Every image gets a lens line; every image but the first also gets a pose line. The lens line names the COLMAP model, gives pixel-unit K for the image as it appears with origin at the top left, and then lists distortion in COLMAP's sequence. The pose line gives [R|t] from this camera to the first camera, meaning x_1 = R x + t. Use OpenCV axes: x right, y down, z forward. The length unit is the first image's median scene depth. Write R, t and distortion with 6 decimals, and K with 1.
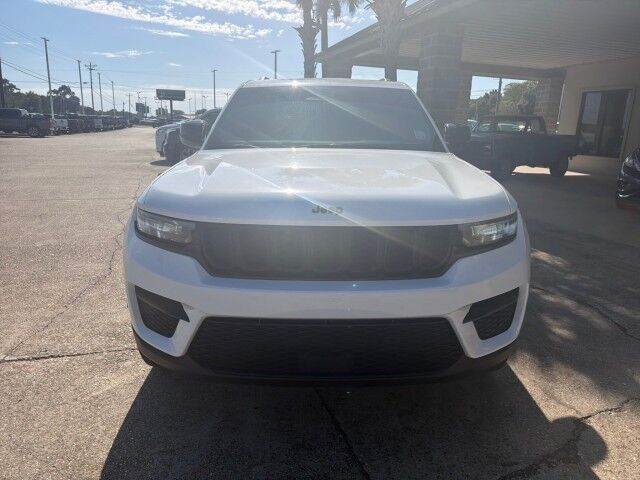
lens RADIAL K [[450.7, 0, 322.0], [0, 450.7, 242.6], [0, 0, 1]] dist [0.034829, -0.045628]
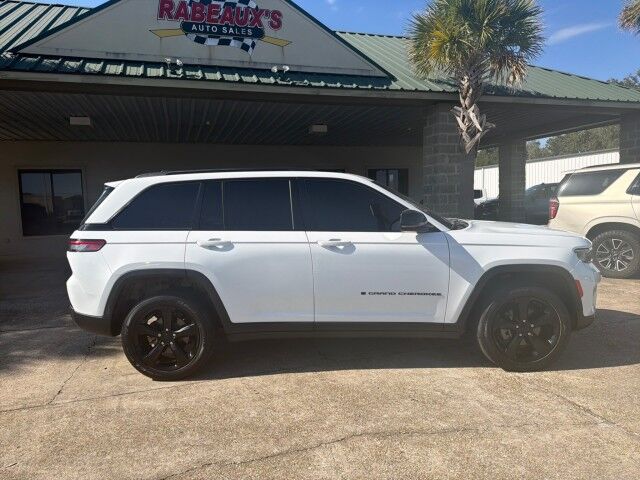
lens RADIAL K [[450.7, 0, 322.4], [0, 450.7, 235.3], [0, 0, 1]] dist [0.034829, -0.045628]
pose [[0.003875, -0.107210, 0.994229, -1.748720], [0.277128, 0.955410, 0.101944, -0.481337], [-0.960825, 0.275134, 0.033413, 1.489550]]
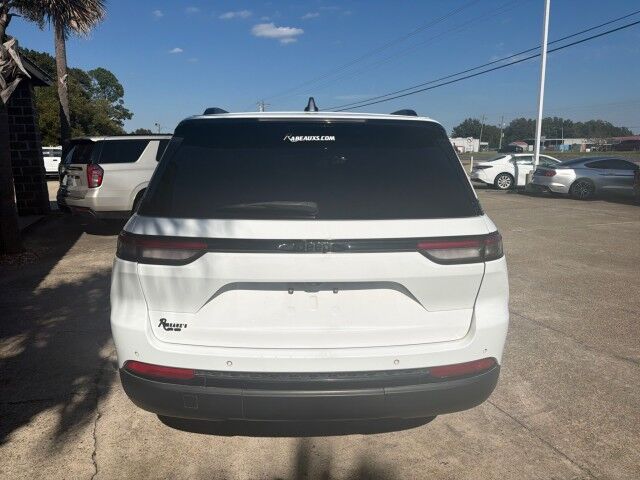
lens RADIAL K [[450.7, 0, 314.1], [0, 450.7, 240.6], [0, 0, 1]] dist [0.034829, -0.045628]
pose [[-0.999412, -0.011817, -0.032184, 0.029688], [-0.024415, 0.904343, 0.426107, -0.833002], [0.024070, 0.426643, -0.904100, 2.973652]]
